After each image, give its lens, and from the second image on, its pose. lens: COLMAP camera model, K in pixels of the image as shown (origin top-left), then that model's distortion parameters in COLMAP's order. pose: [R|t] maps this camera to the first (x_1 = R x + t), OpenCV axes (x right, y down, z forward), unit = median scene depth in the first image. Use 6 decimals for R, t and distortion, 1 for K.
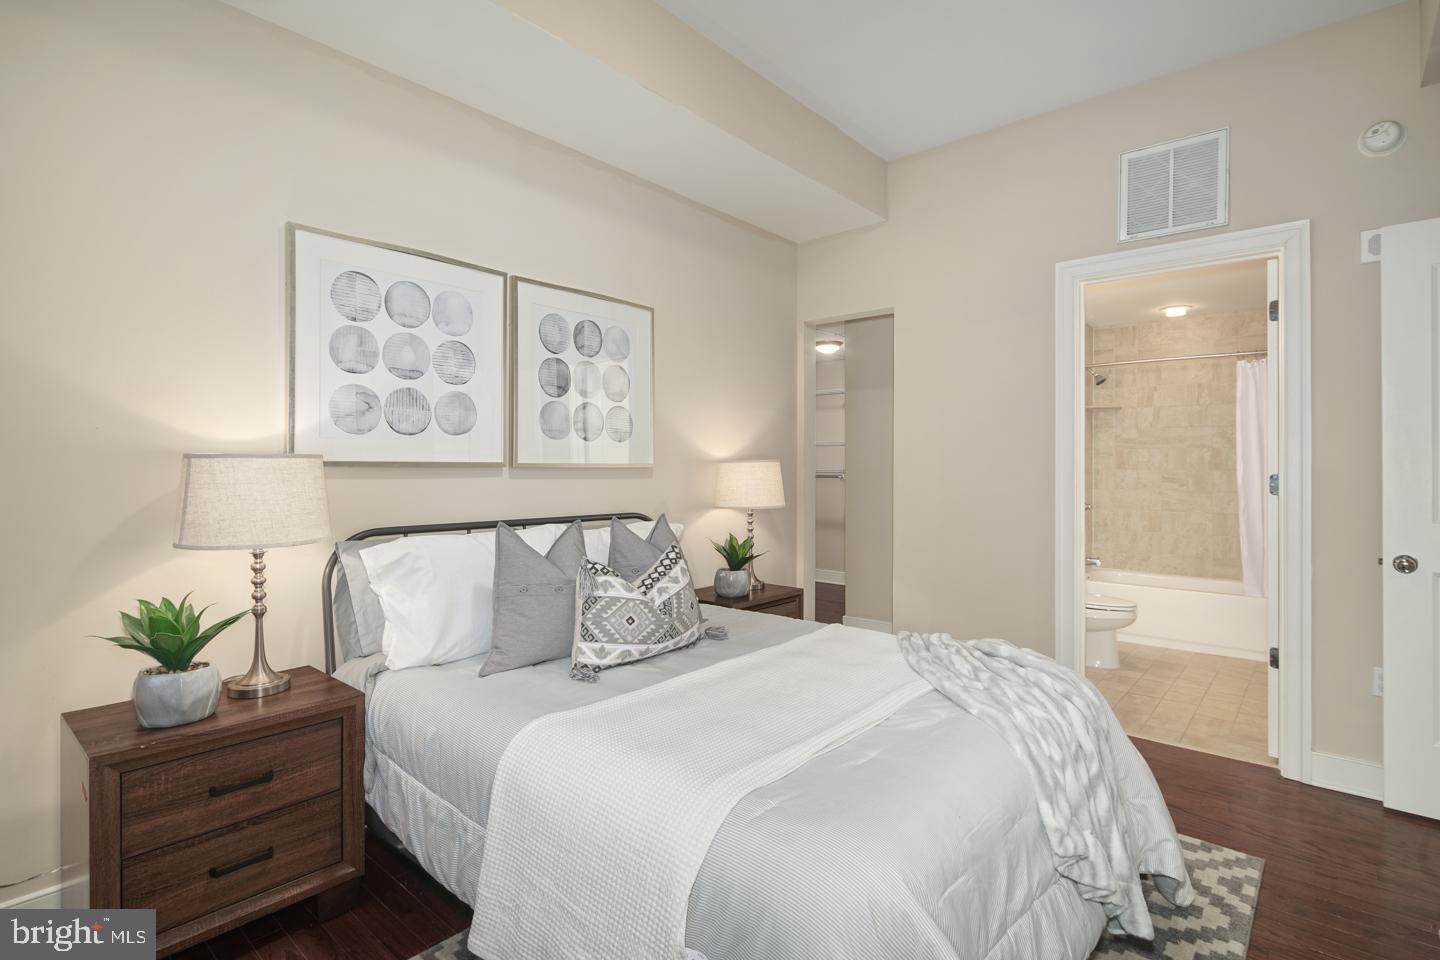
lens RADIAL K [[701.9, 0, 706.9], [0, 701.9, 472.3], [0, 0, 1]] dist [-0.001451, -0.002052]
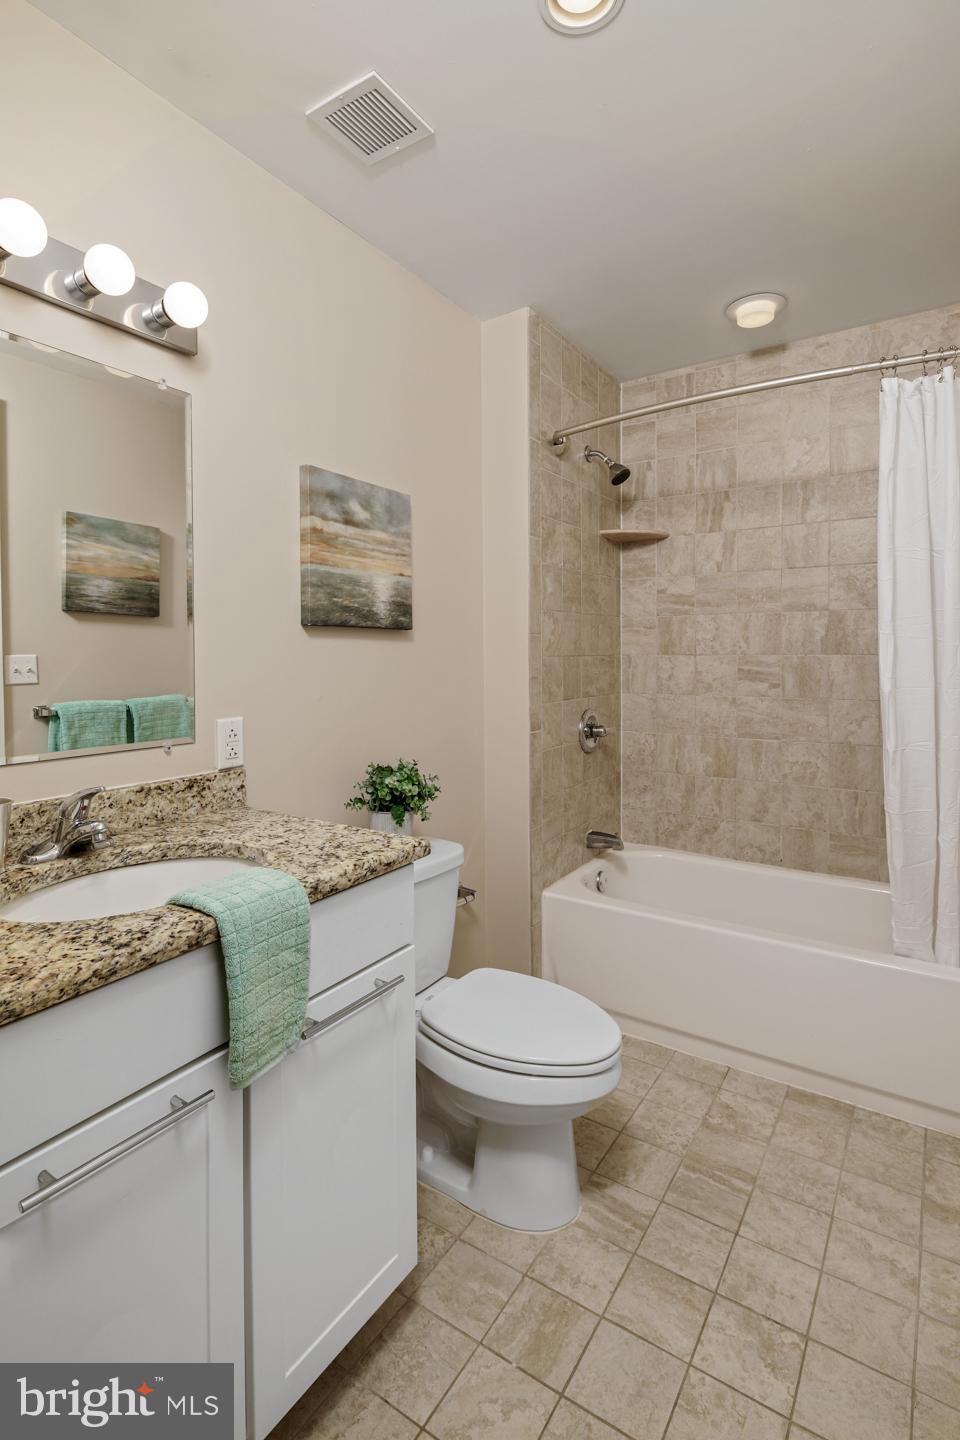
lens RADIAL K [[701.9, 0, 464.0], [0, 701.9, 675.1], [0, 0, 1]] dist [-0.001451, -0.002052]
pose [[0.991408, -0.003135, 0.130769, 0.249586], [0.001760, 0.999942, 0.010632, 0.003091], [-0.130794, -0.010311, 0.991356, 0.338069]]
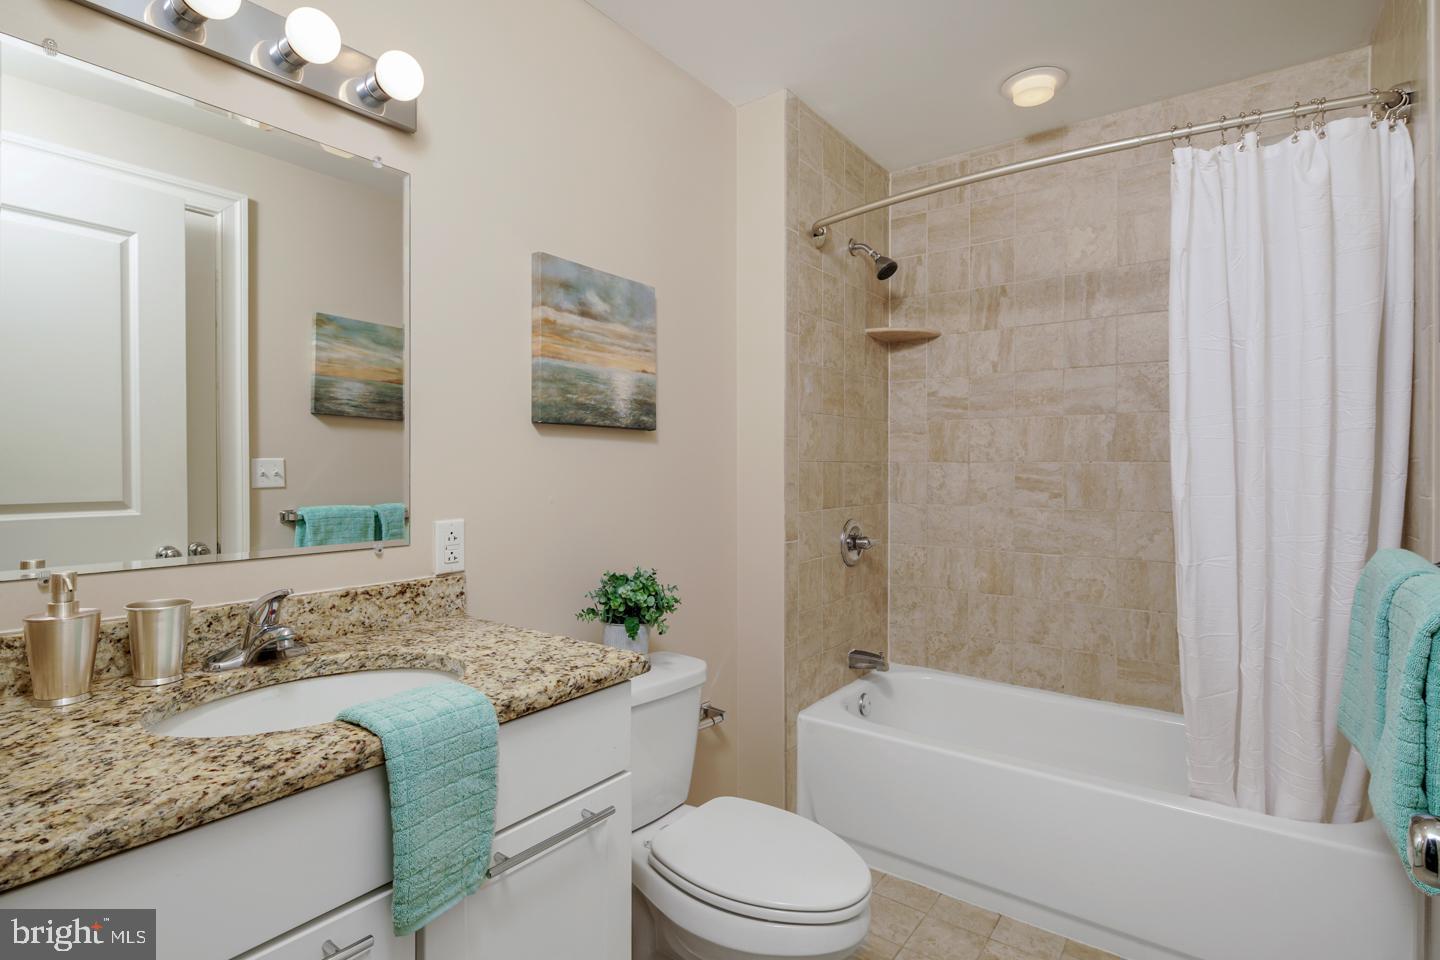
lens RADIAL K [[701.9, 0, 708.2], [0, 701.9, 481.9], [0, 0, 1]] dist [-0.001451, -0.002052]
pose [[0.997354, 0.005740, 0.072477, 0.265196], [-0.005553, 0.999981, -0.002775, 0.007526], [-0.072492, 0.002365, 0.997366, 0.353997]]
